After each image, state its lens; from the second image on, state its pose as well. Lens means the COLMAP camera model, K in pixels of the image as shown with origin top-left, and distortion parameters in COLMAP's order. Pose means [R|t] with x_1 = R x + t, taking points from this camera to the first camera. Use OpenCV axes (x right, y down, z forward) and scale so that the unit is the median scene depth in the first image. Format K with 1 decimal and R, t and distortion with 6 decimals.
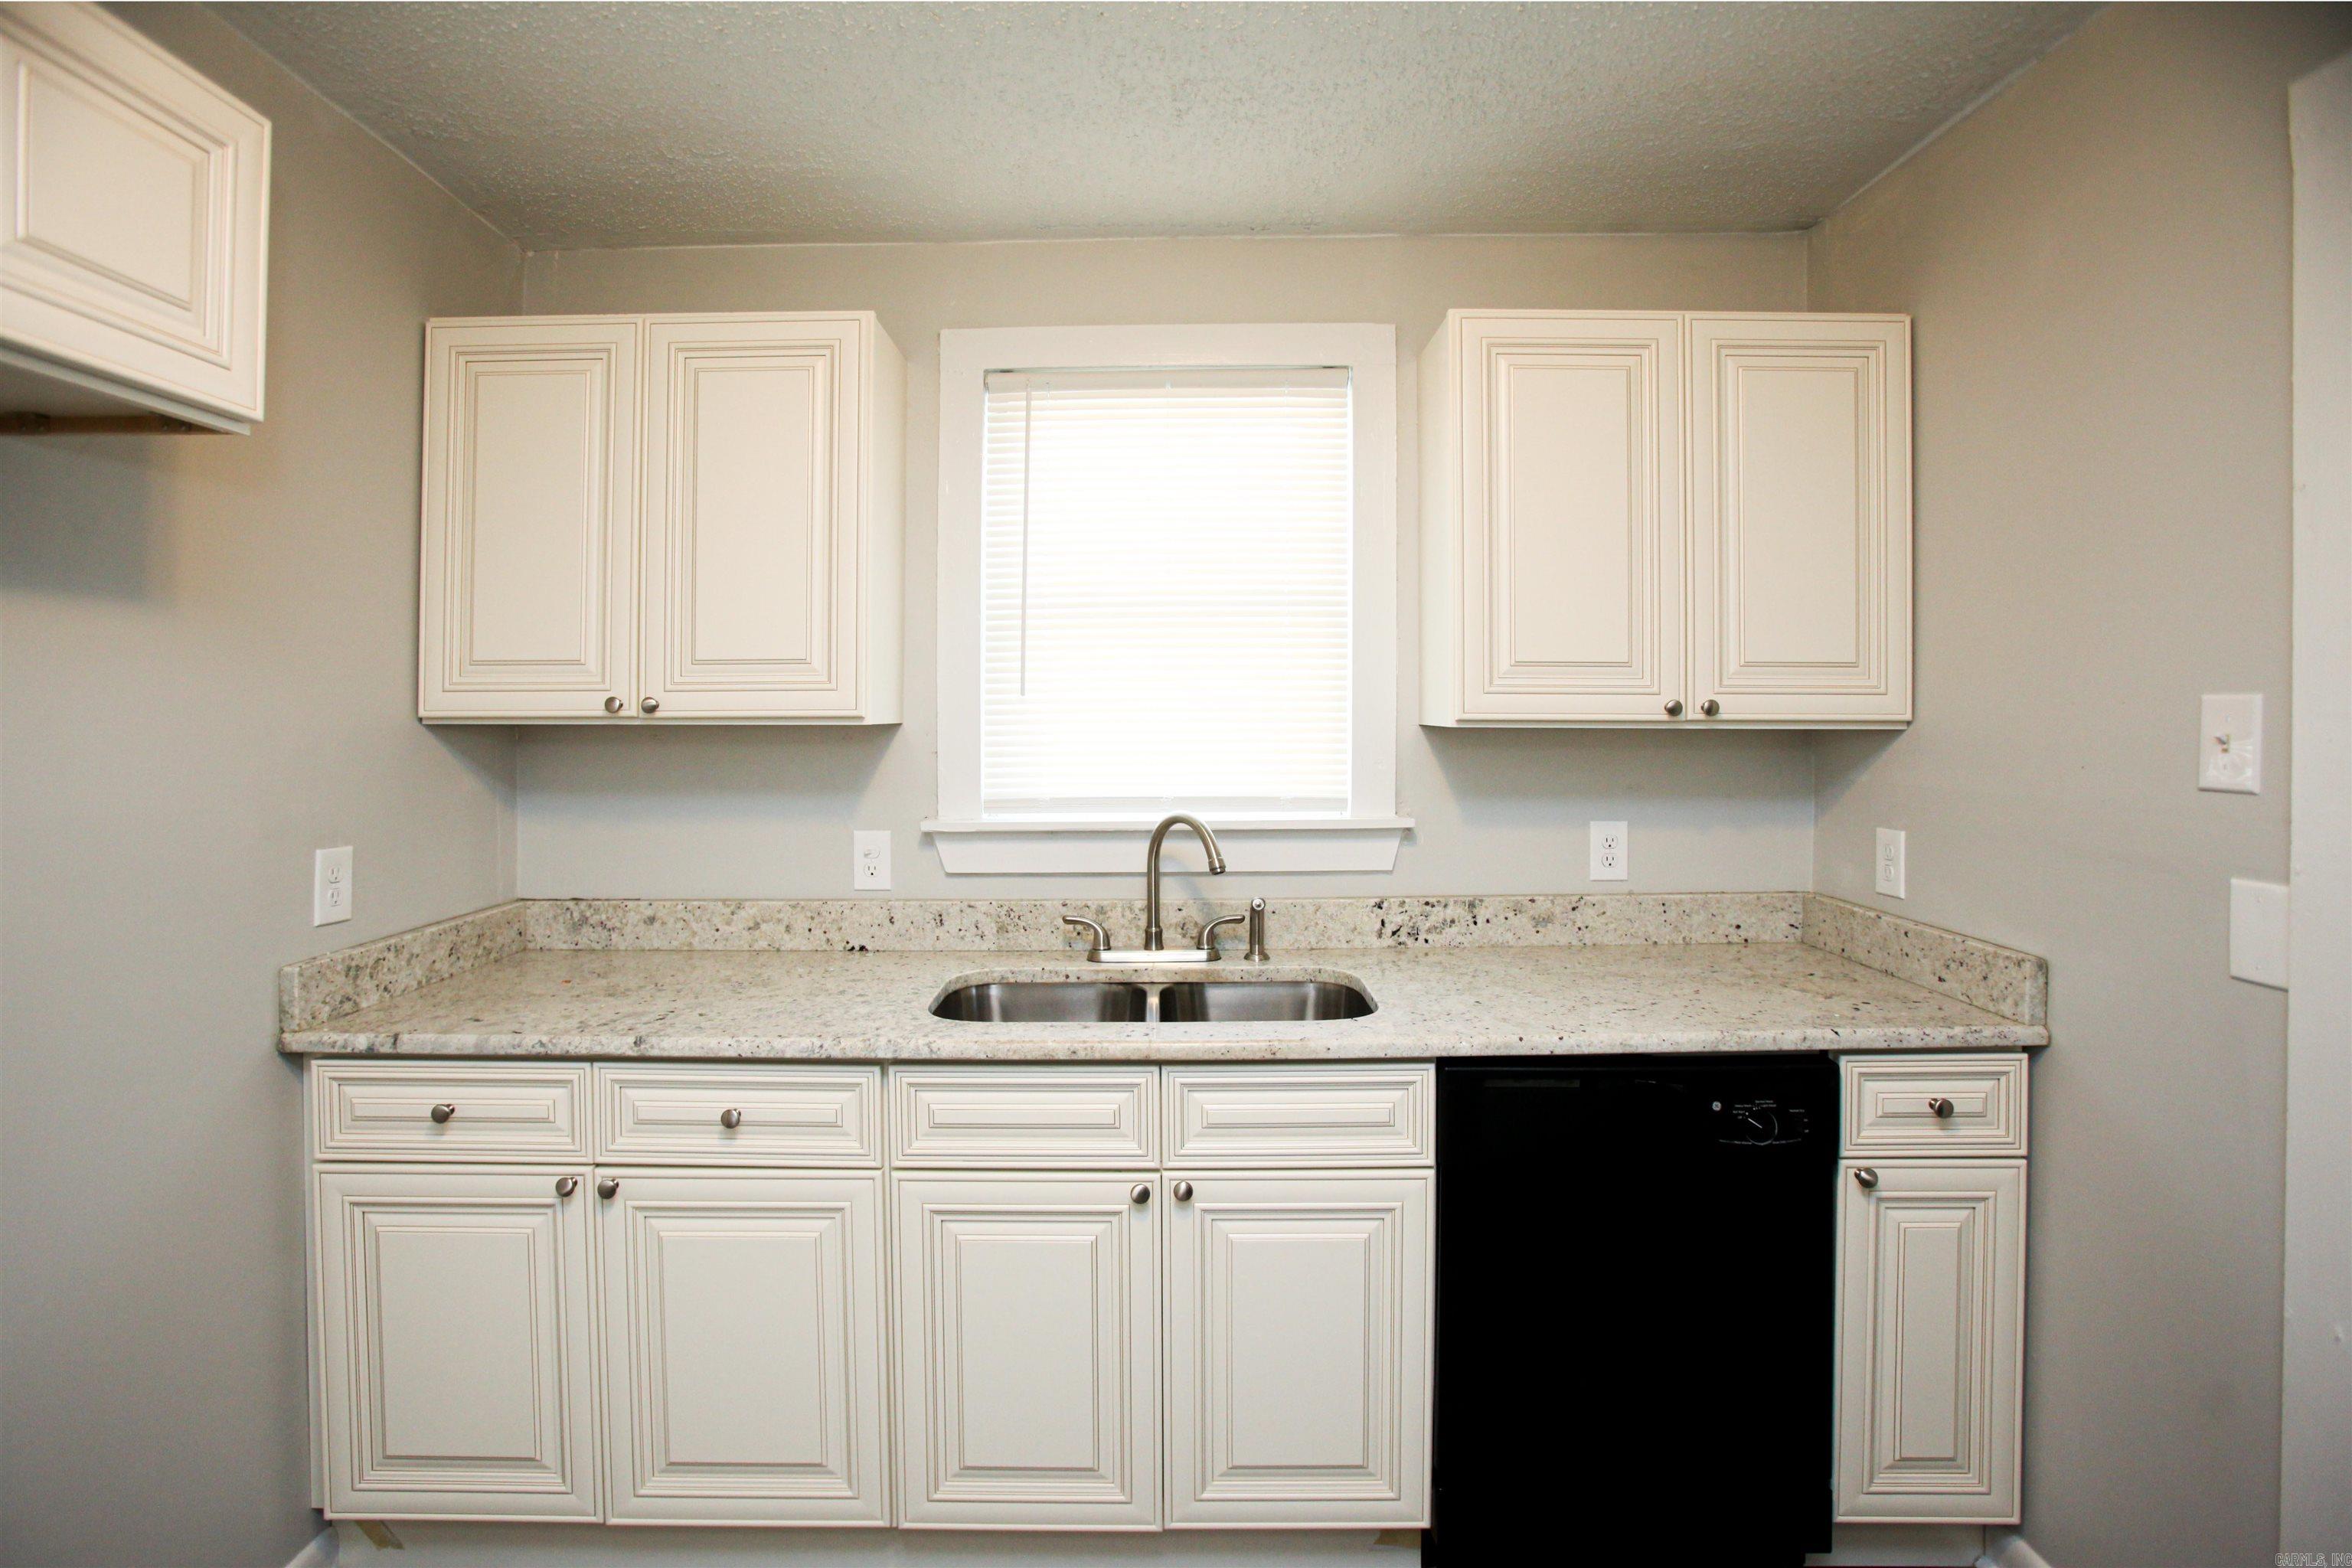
lens RADIAL K [[1141.0, 0, 1164.2], [0, 1141.0, 730.0], [0, 0, 1]] dist [-0.068827, 0.035922]
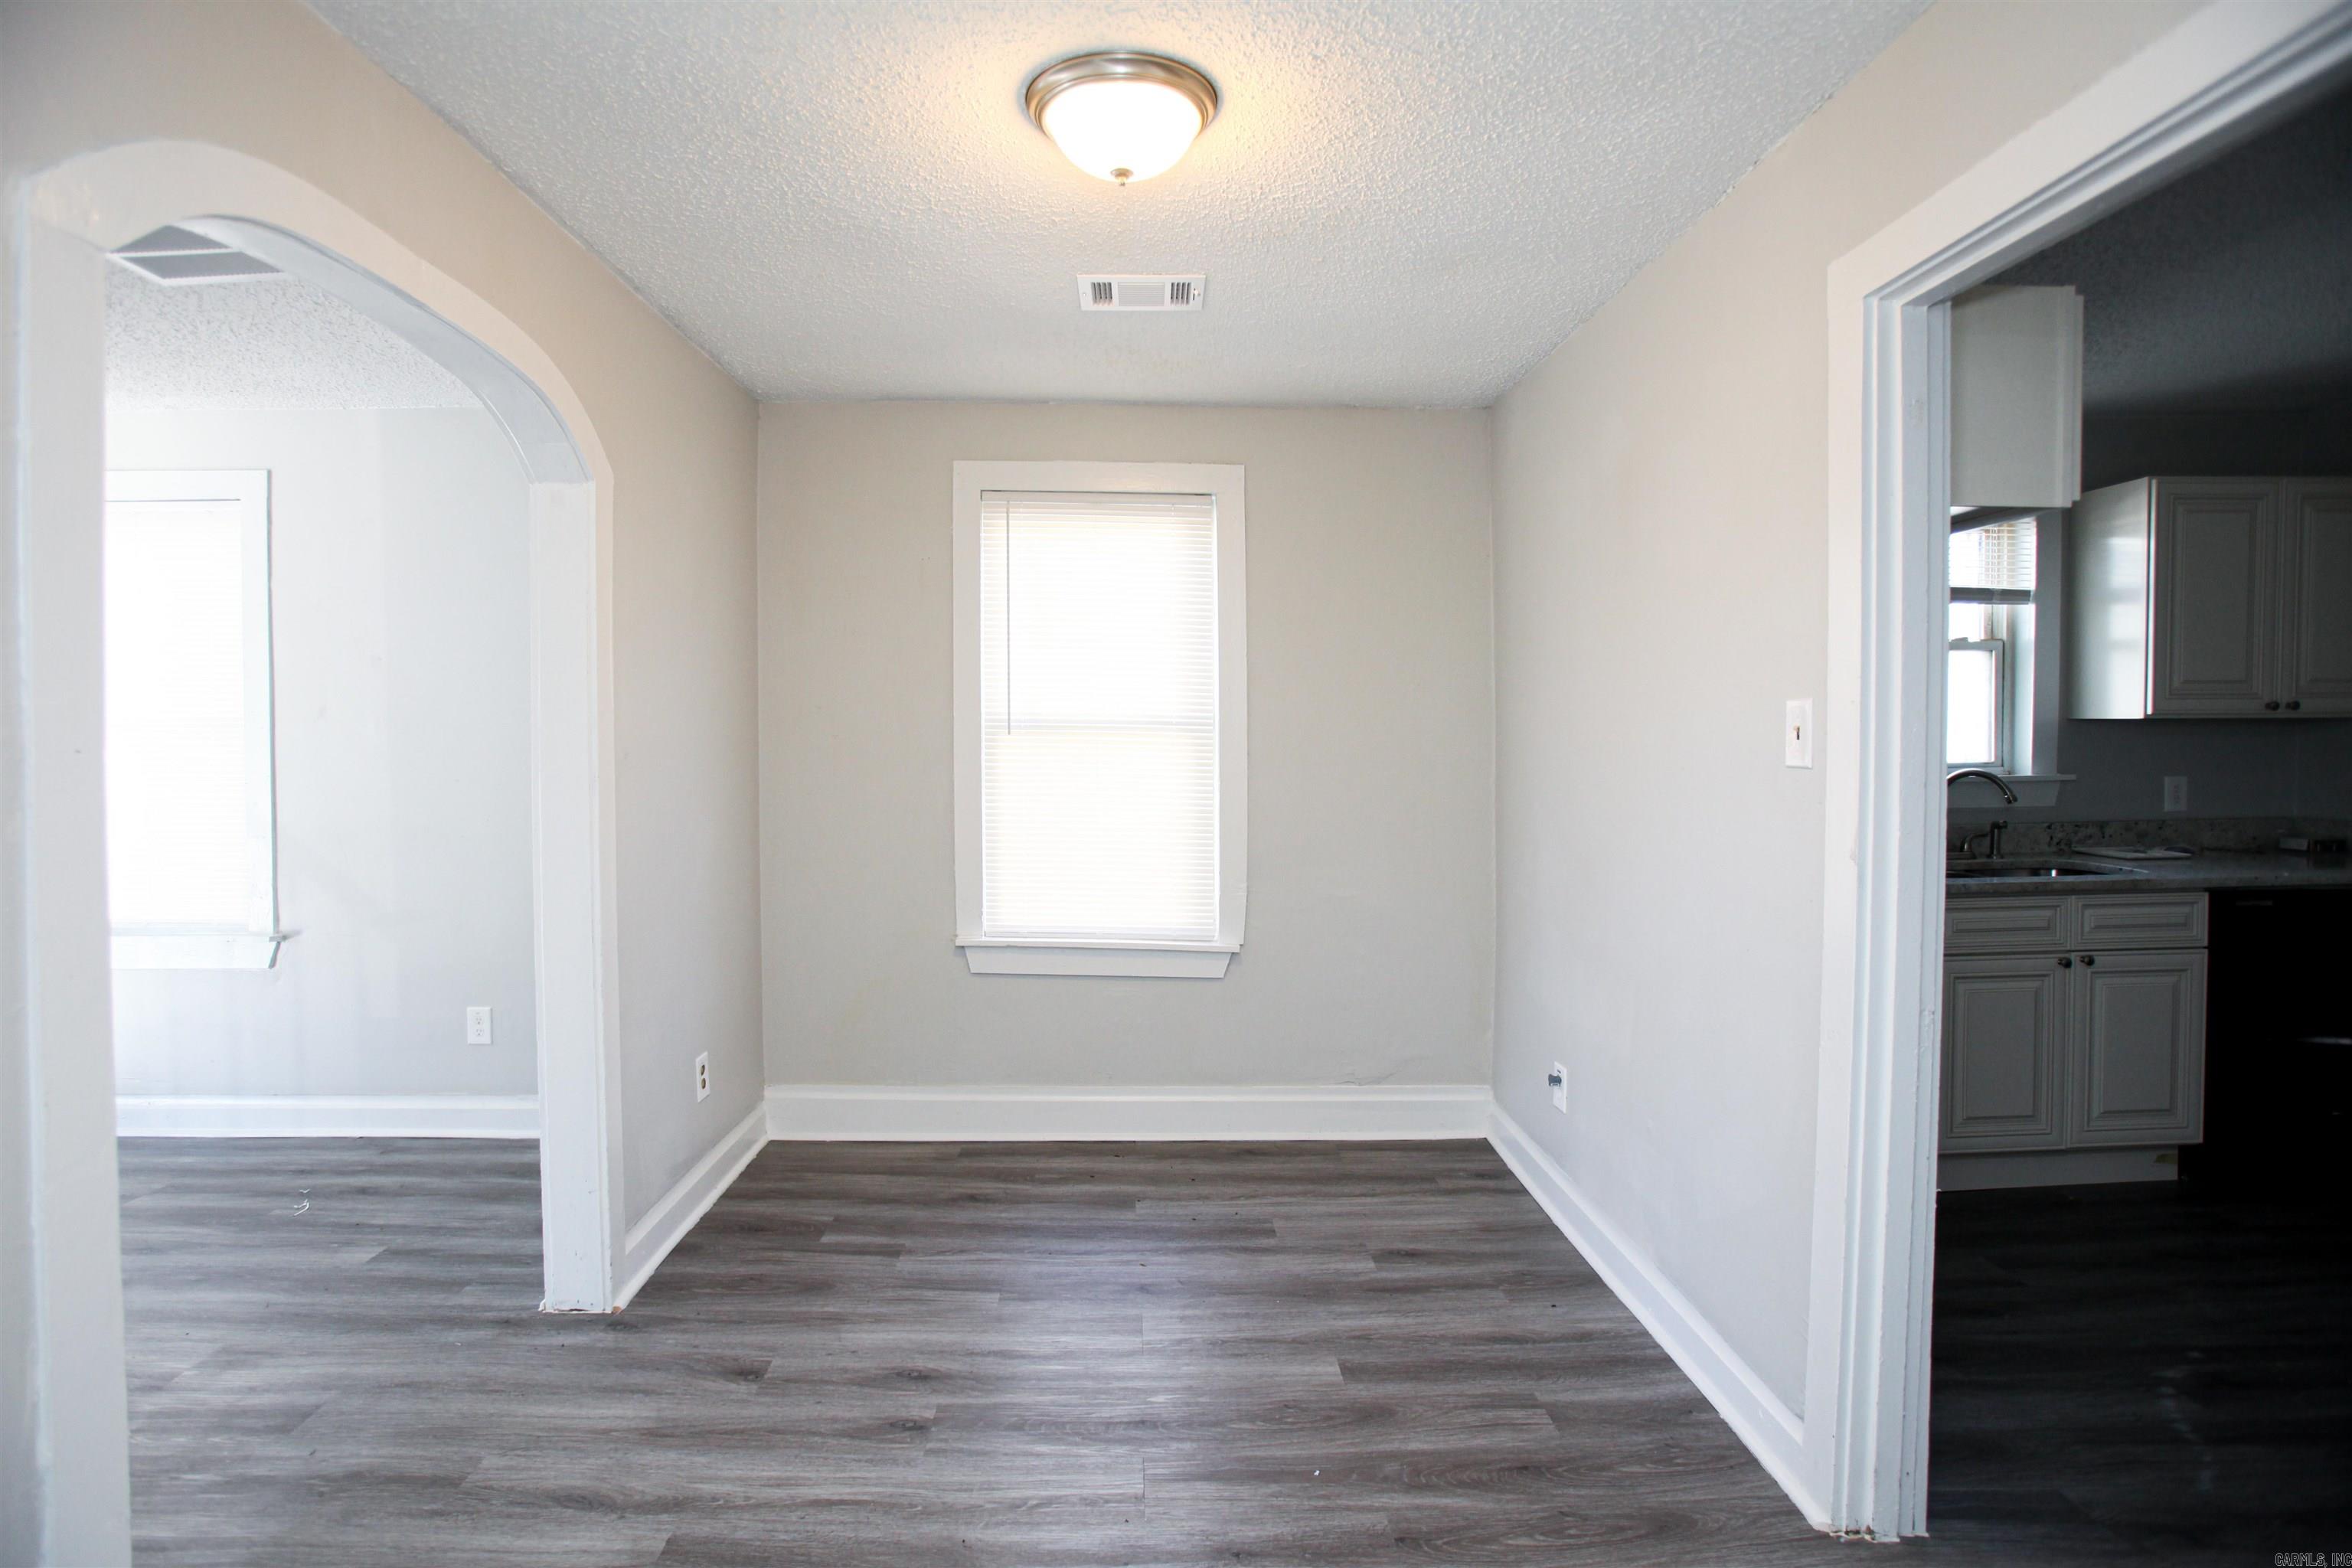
lens RADIAL K [[1080.5, 0, 1176.0], [0, 1080.5, 784.0], [0, 0, 1]] dist [-0.016352, -0.000295]
pose [[0.999420, -0.010452, 0.032424, -1.194328], [0.009816, 0.999757, 0.019727, 0.048492], [-0.032622, -0.019397, 0.999280, -0.556157]]
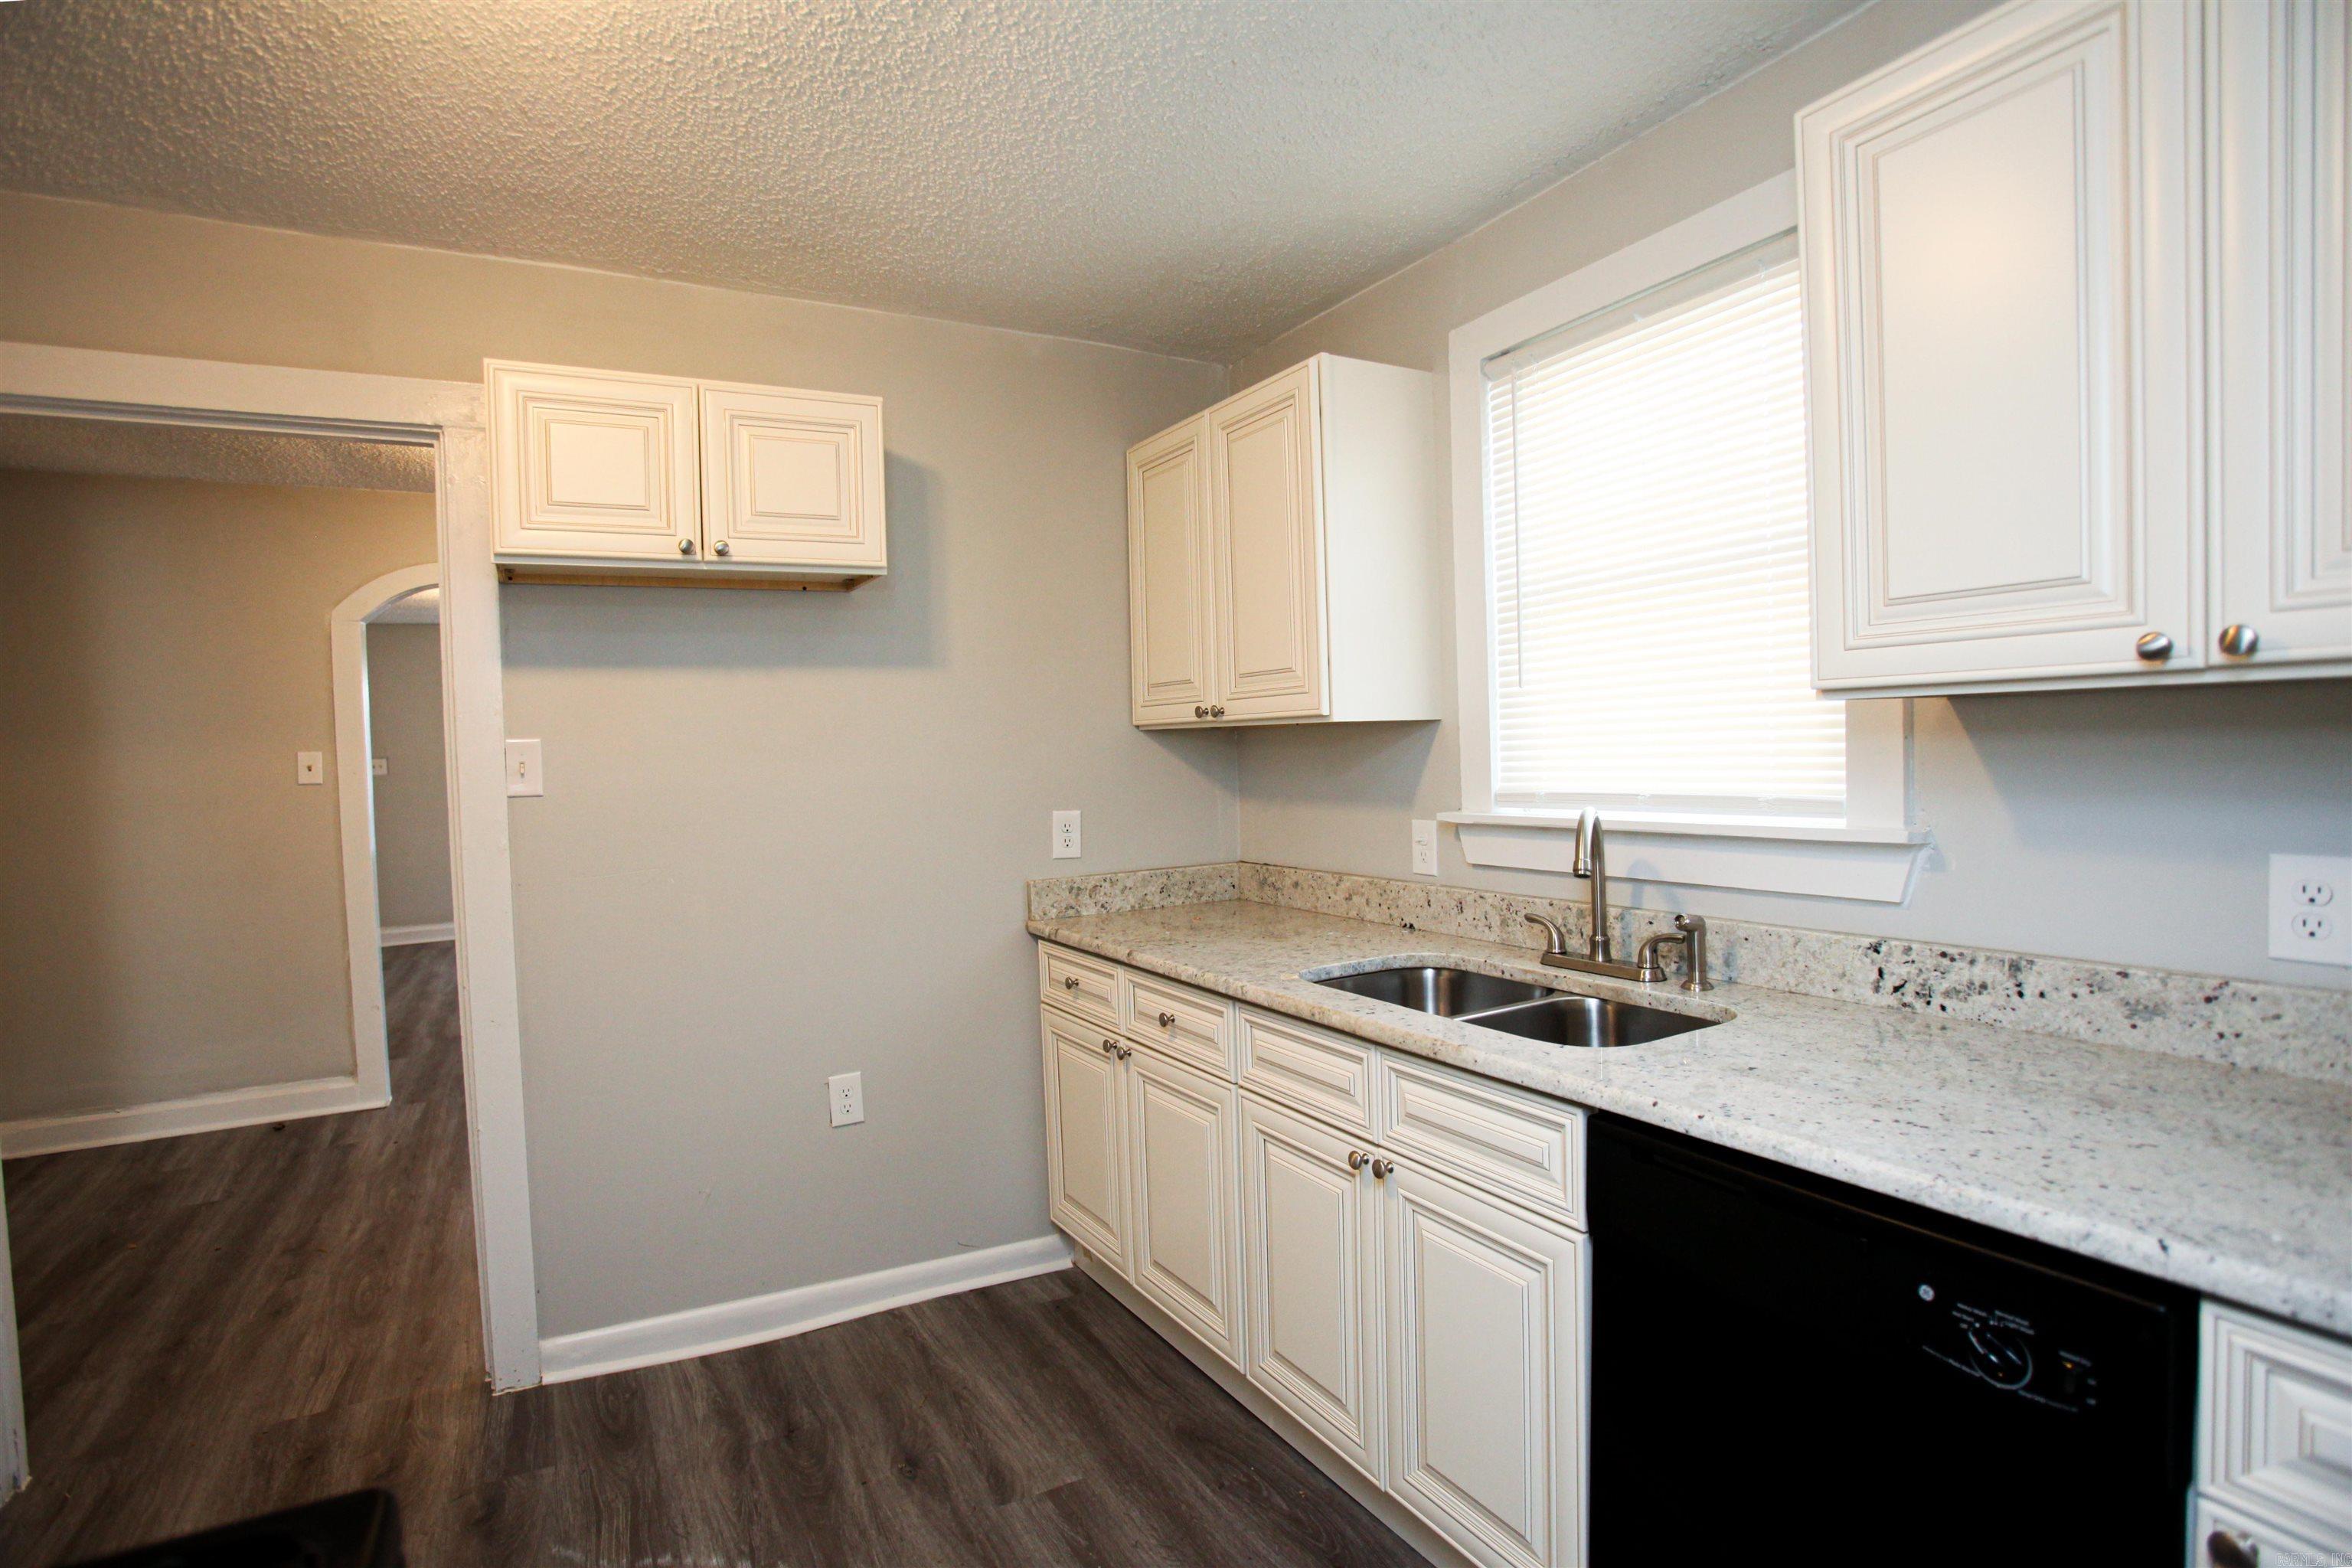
lens RADIAL K [[1199.0, 0, 1168.9], [0, 1199.0, 812.9], [0, 0, 1]] dist [-0.067754, 0.043499]
pose [[0.477978, 0.033489, -0.877733, 0.654992], [0.019524, 0.998621, 0.048734, 0.022596], [0.878155, -0.040431, 0.476665, 0.252501]]
